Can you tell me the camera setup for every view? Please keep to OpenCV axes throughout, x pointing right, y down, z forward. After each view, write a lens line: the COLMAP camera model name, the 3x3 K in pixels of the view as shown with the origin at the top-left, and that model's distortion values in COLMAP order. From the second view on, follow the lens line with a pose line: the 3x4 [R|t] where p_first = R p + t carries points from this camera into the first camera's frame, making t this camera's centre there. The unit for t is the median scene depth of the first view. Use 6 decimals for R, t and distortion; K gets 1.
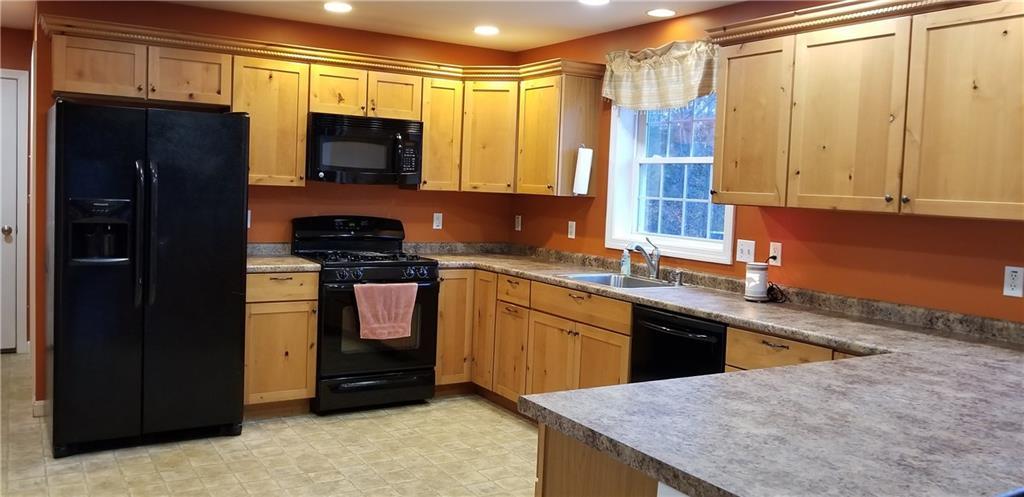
lens RADIAL K [[812.3, 0, 512.0], [0, 812.3, 248.5], [0, 0, 1]] dist [-0.002868, -0.008135]
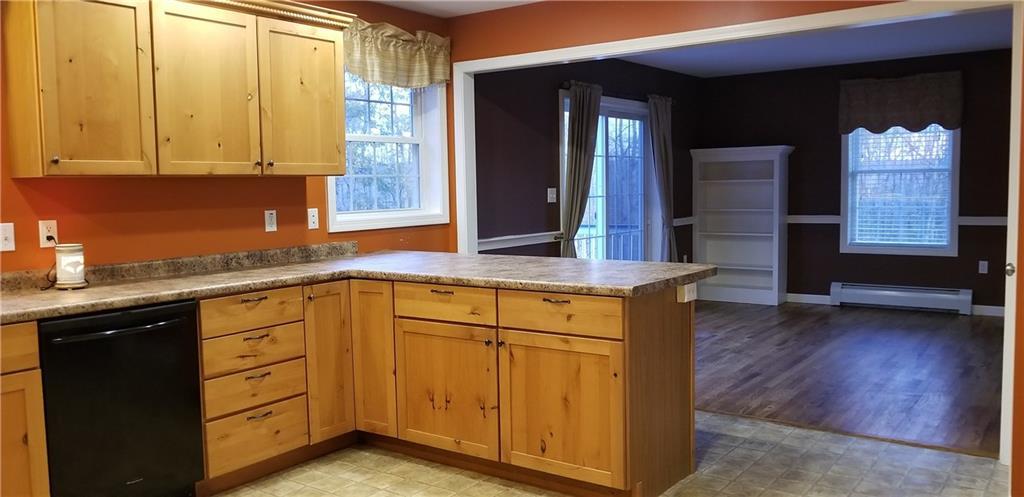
lens RADIAL K [[812.3, 0, 512.0], [0, 812.3, 248.5], [0, 0, 1]] dist [-0.002868, -0.008135]
pose [[-0.385084, -0.107116, 0.916644, -0.785930], [0.072816, 0.986618, 0.145883, -0.081122], [-0.920004, 0.122923, -0.372132, 1.066168]]
